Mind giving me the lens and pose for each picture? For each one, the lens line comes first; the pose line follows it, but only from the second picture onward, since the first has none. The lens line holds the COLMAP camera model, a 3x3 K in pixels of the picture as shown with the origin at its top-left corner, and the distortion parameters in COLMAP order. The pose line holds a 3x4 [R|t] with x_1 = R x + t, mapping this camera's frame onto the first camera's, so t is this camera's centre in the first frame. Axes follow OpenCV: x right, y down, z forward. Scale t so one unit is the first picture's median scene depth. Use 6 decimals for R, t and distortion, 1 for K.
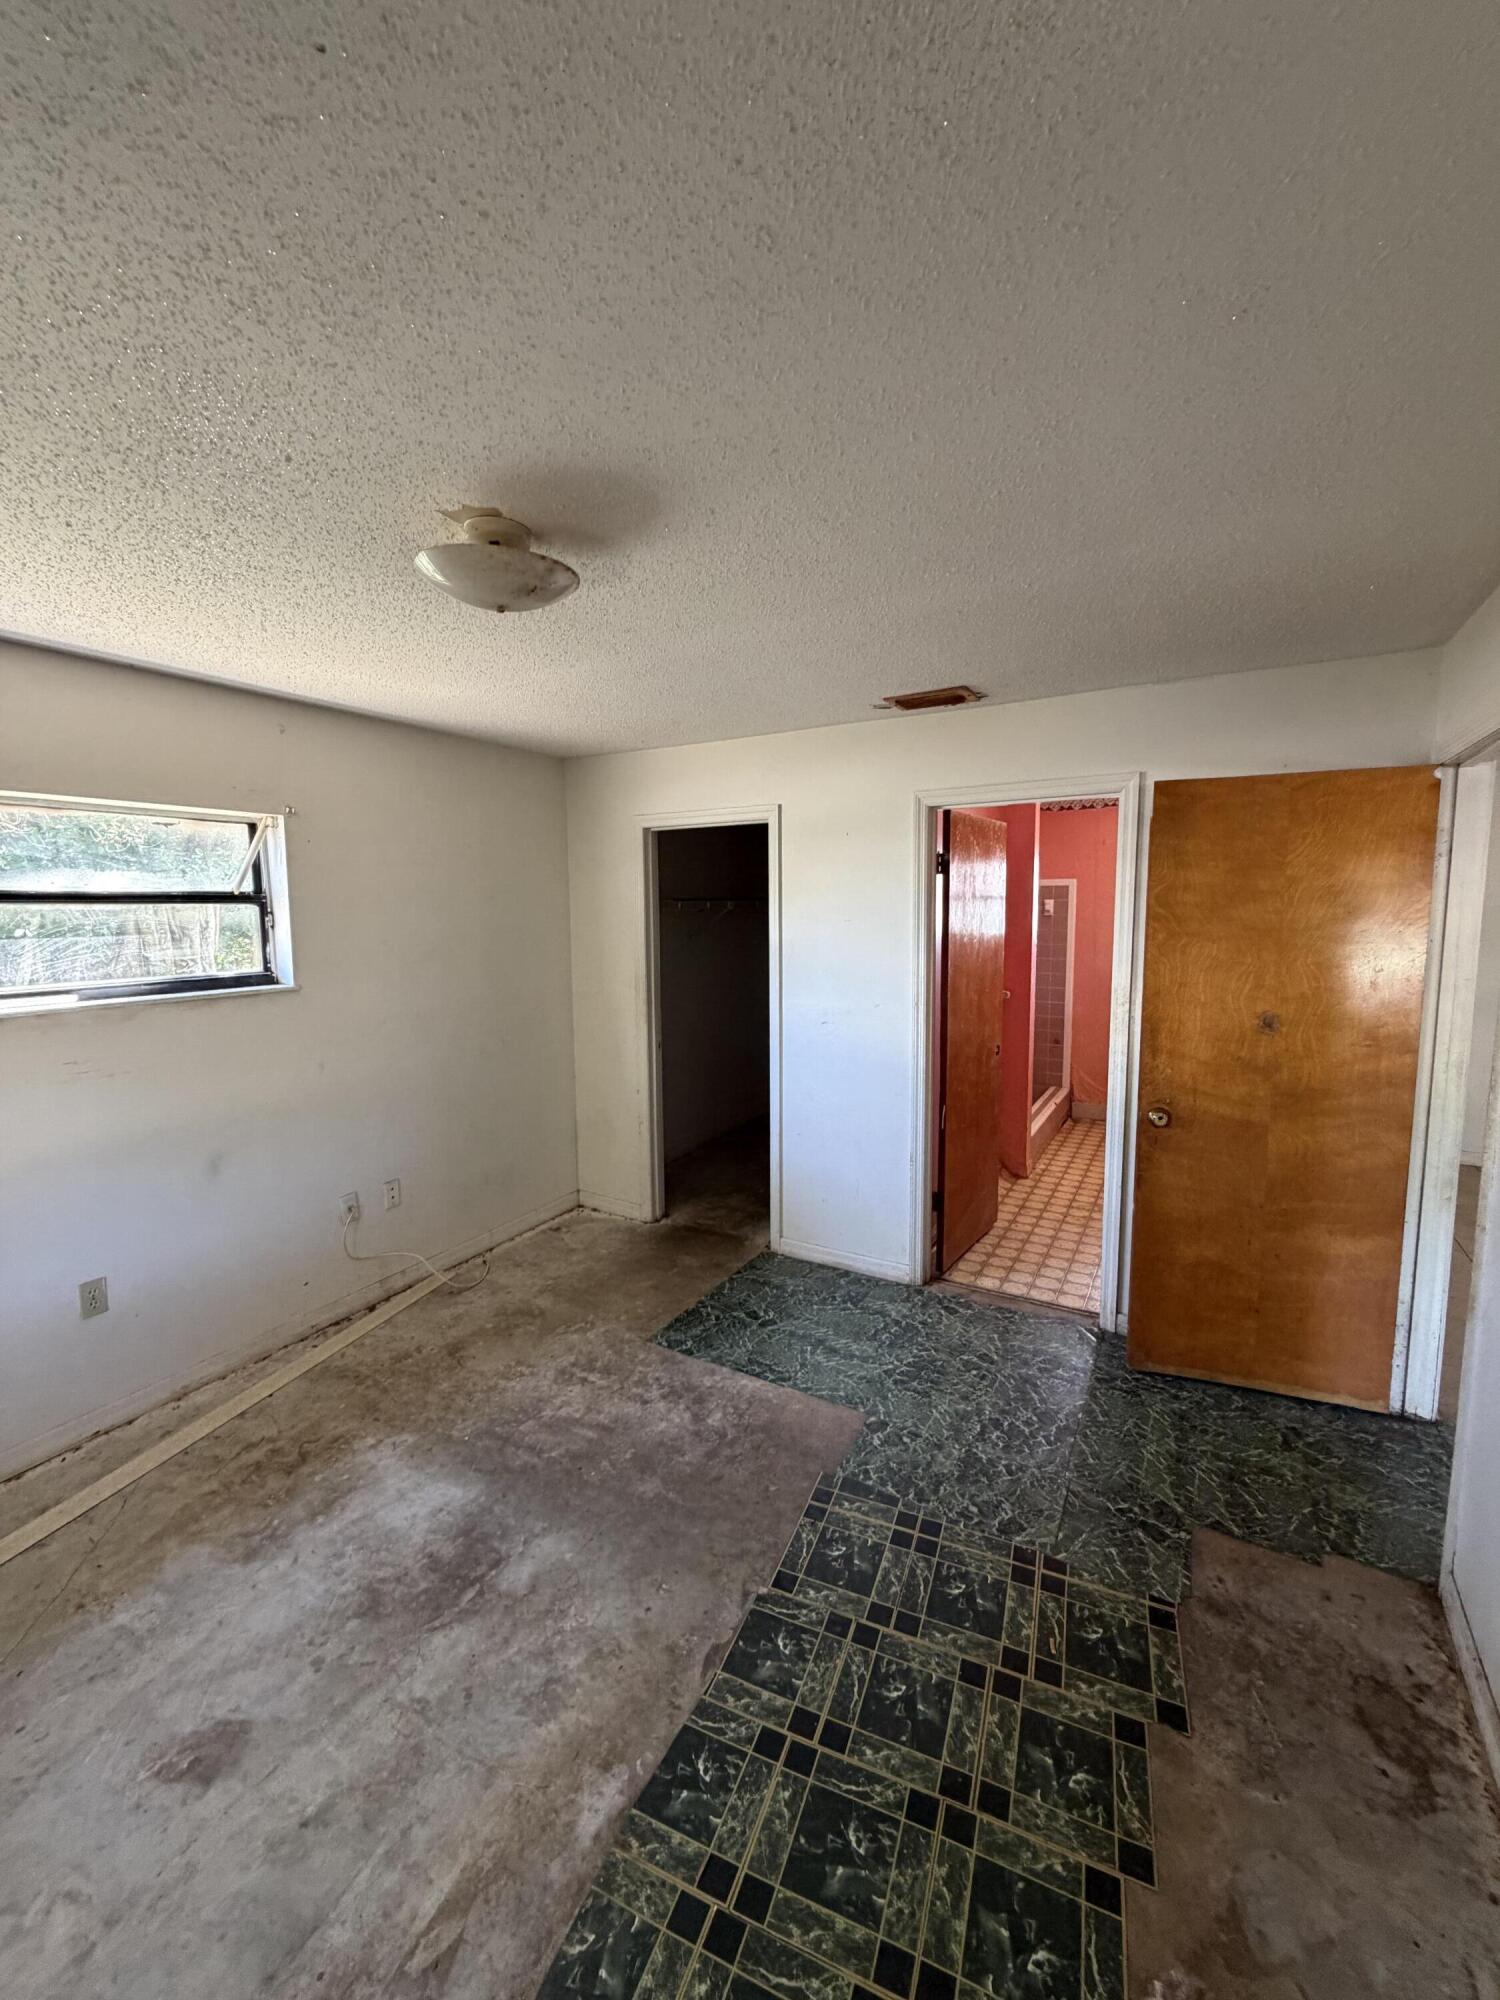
lens RADIAL K [[795.9, 0, 750.2], [0, 795.9, 993.4], [0, 0, 1]] dist [0.000509, -0.000184]
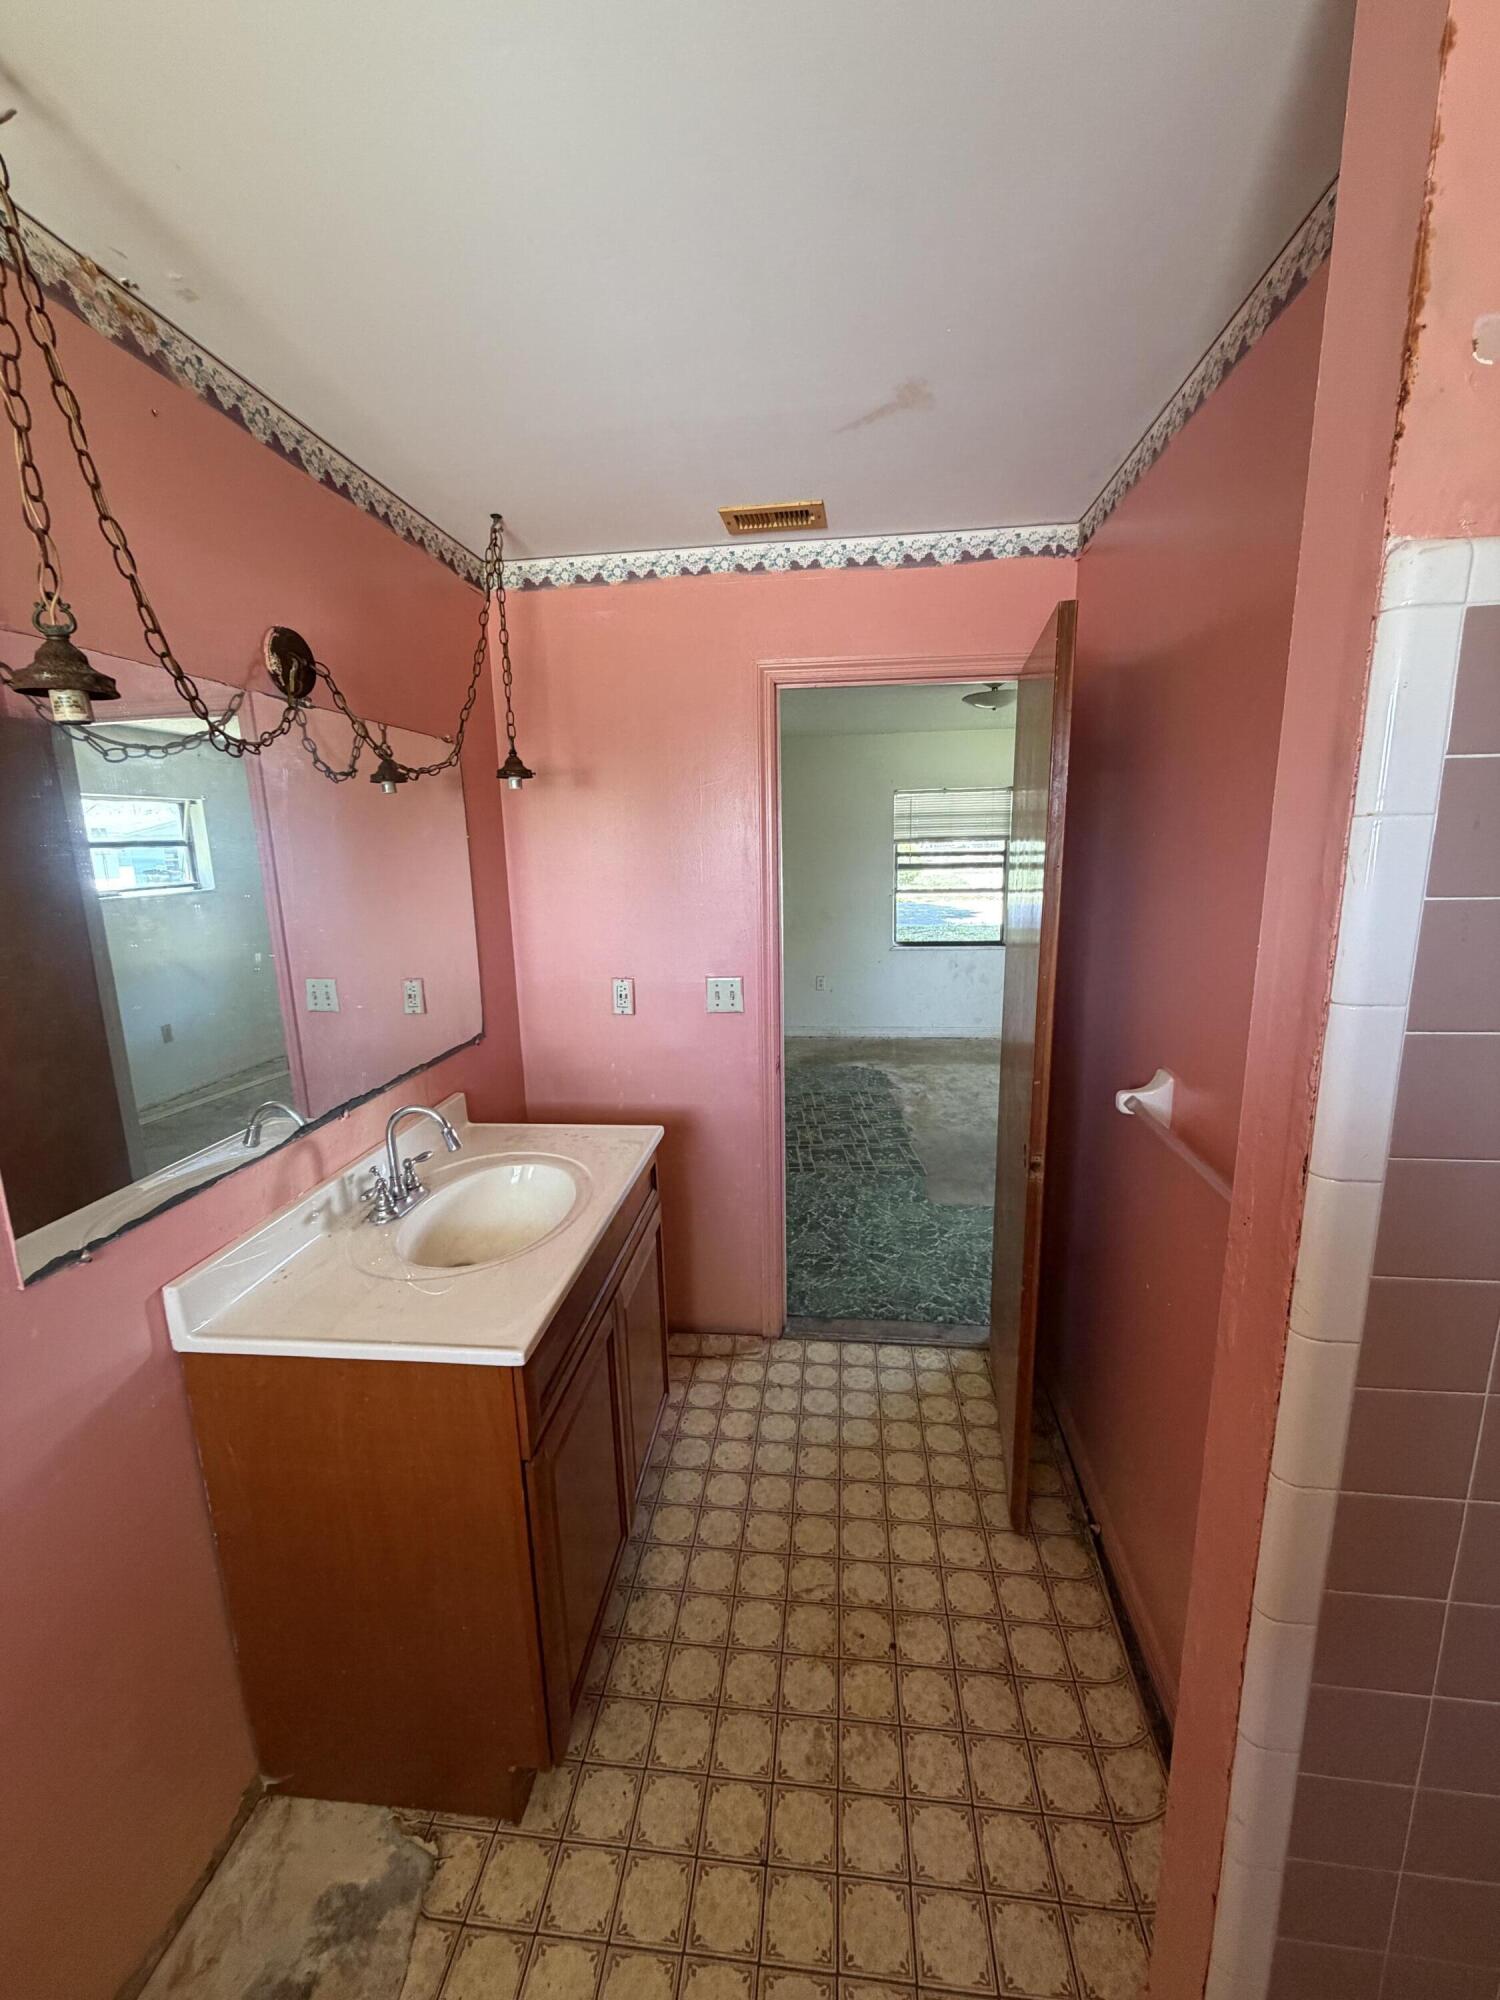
lens RADIAL K [[795.9, 0, 750.2], [0, 795.9, 993.4], [0, 0, 1]] dist [0.000509, -0.000184]
pose [[-0.914807, 0.096836, -0.392111, 0.701251], [-0.024180, 0.955960, 0.292498, -0.158481], [0.403167, 0.277061, -0.872178, 1.476541]]
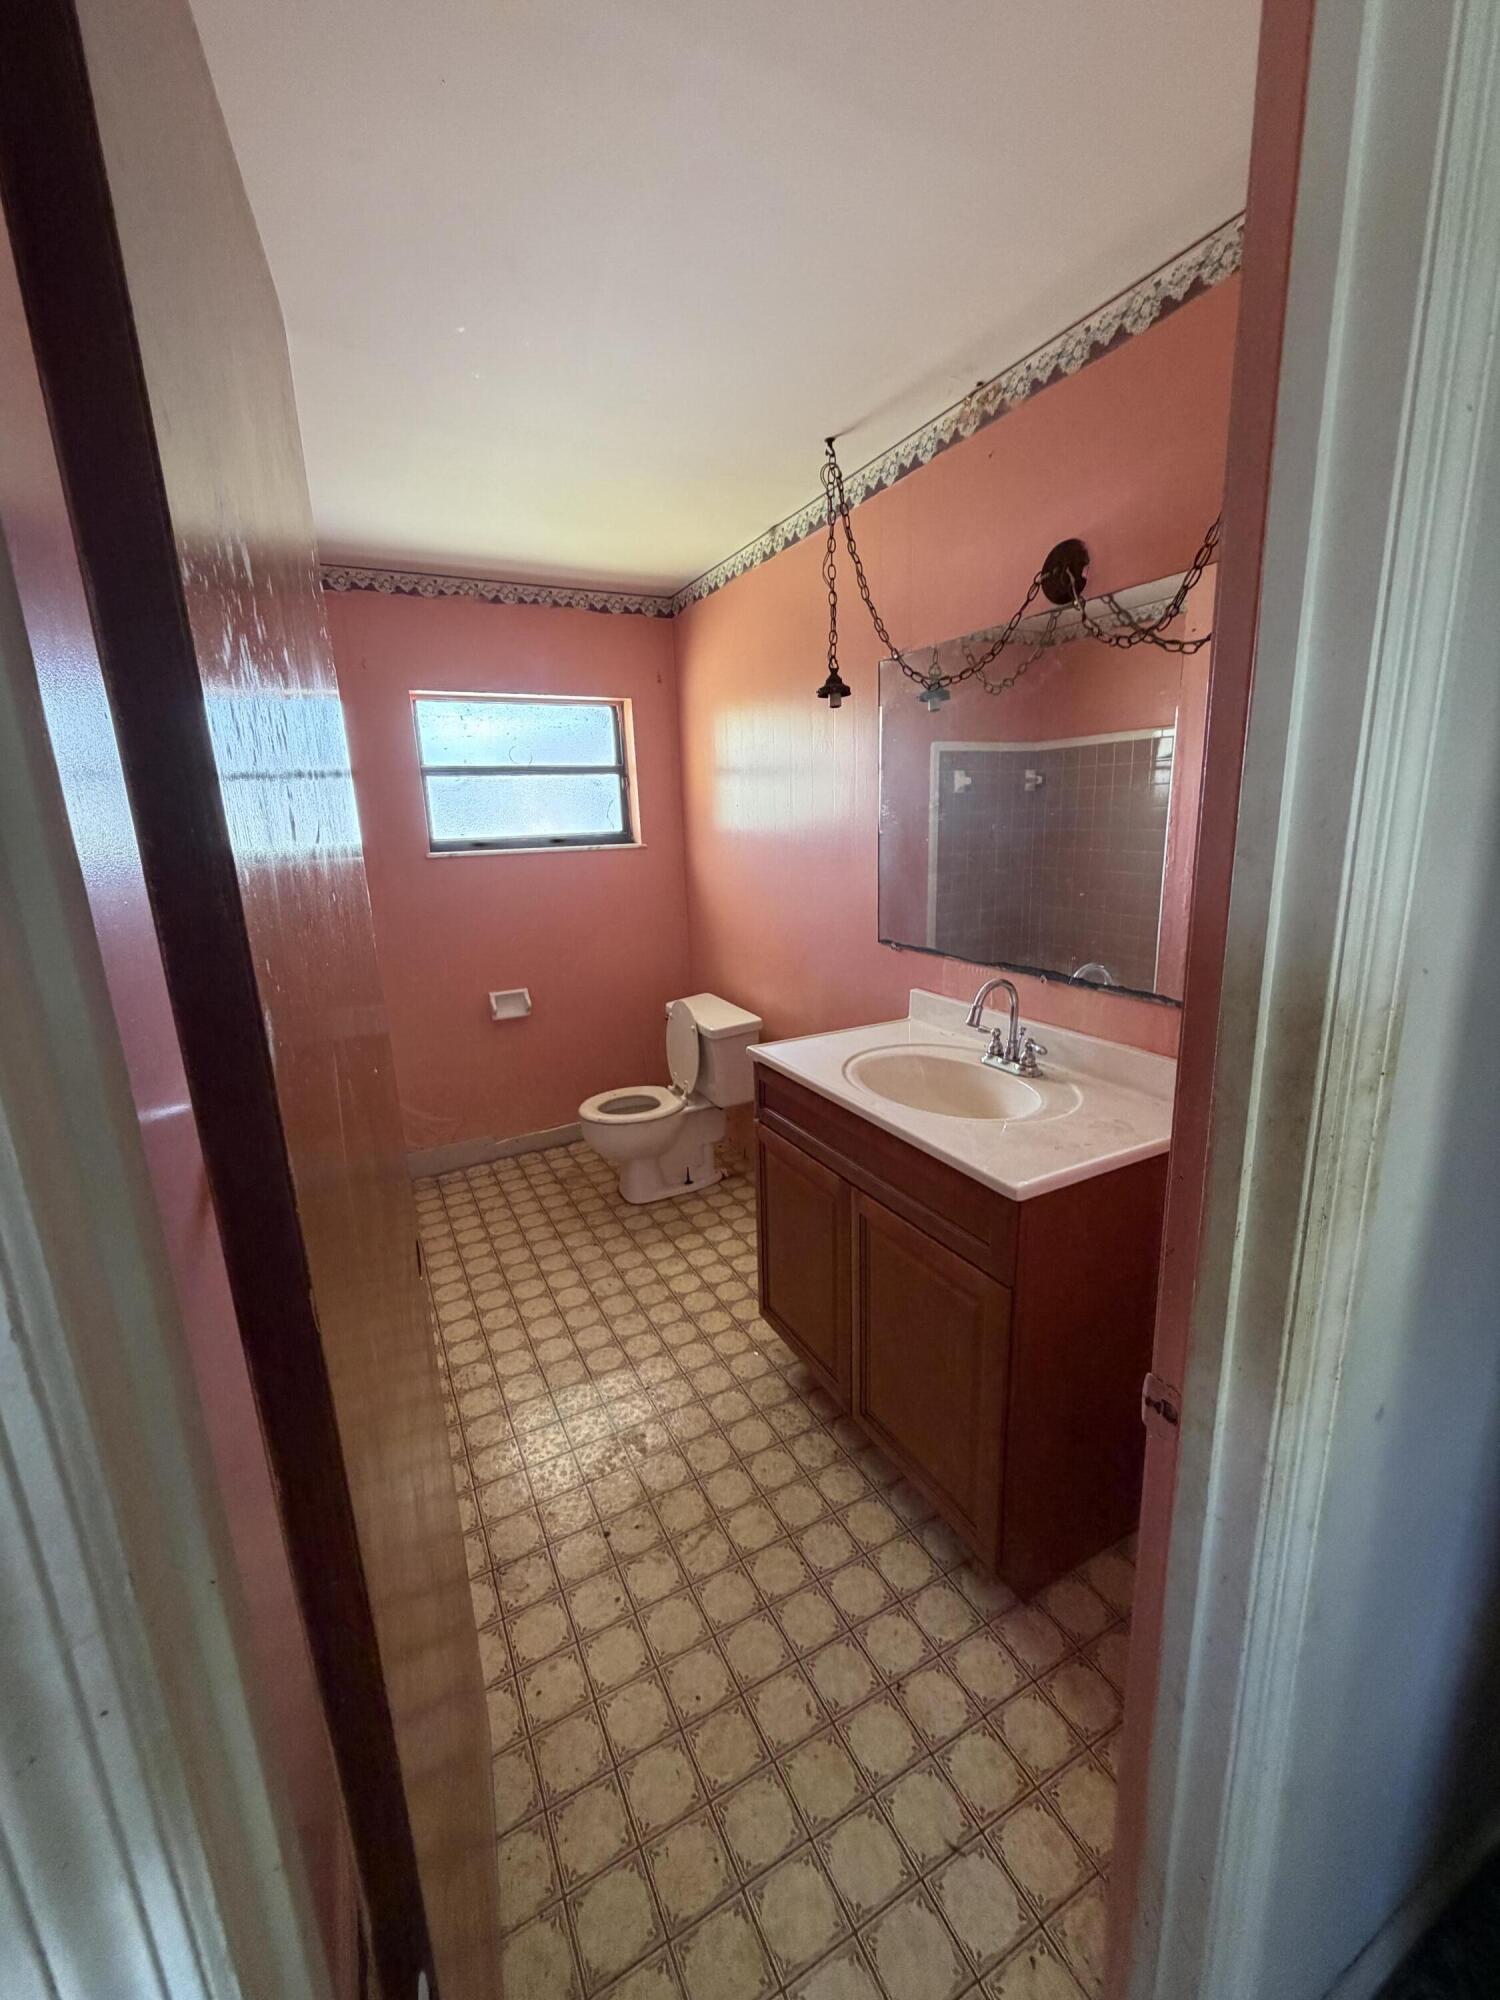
lens RADIAL K [[795.9, 0, 750.2], [0, 795.9, 993.4], [0, 0, 1]] dist [0.000509, -0.000184]
pose [[0.534511, -0.207631, 0.819260, 0.195664], [0.132827, 0.977945, 0.161187, -0.051372], [-0.834658, 0.022663, 0.550302, 0.861058]]
